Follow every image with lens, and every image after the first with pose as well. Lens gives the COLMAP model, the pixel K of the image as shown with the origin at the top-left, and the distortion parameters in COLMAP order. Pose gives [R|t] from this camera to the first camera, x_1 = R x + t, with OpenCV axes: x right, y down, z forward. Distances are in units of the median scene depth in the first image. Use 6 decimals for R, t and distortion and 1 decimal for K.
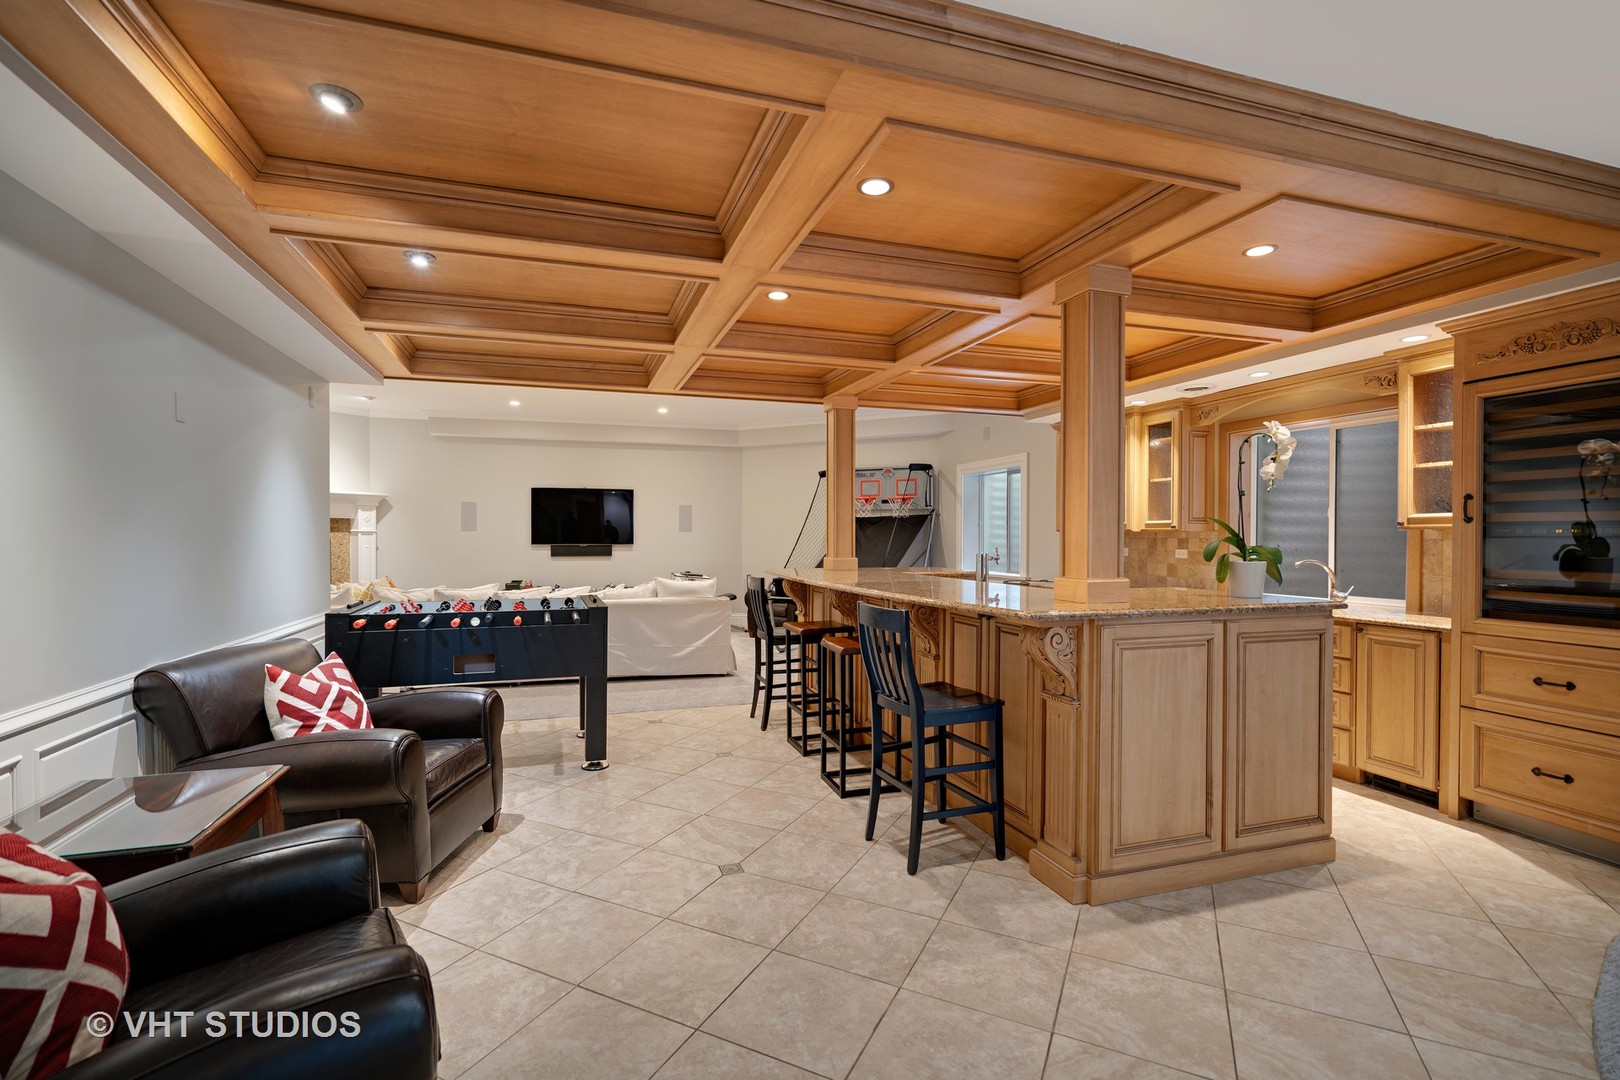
lens RADIAL K [[740.0, 0, 810.0], [0, 740.0, 540.0], [0, 0, 1]] dist [0.003296, 0.000875]
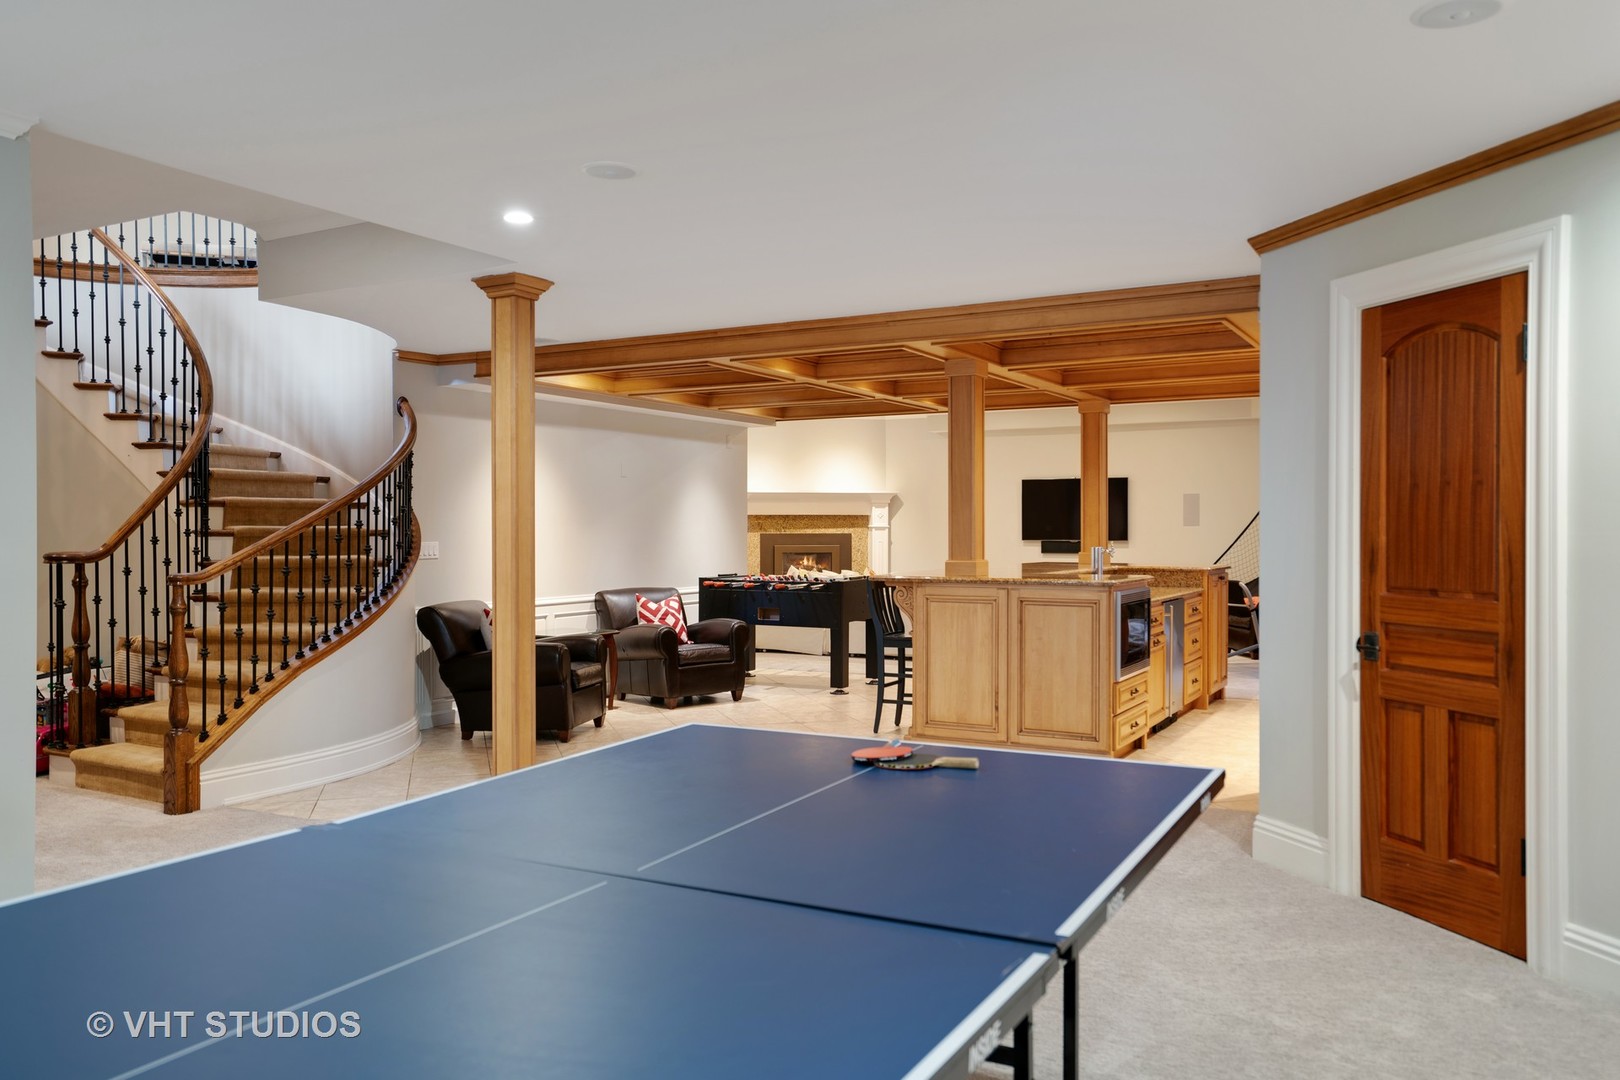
lens RADIAL K [[1218.7, 0, 810.0], [0, 1218.7, 540.0], [0, 0, 1]] dist [-0.002581, 0.000468]
pose [[0.687539, 0.005007, -0.726130, 2.050778], [-0.002630, 0.999987, 0.004405, -0.000370], [0.726142, -0.001119, 0.687543, -0.987052]]
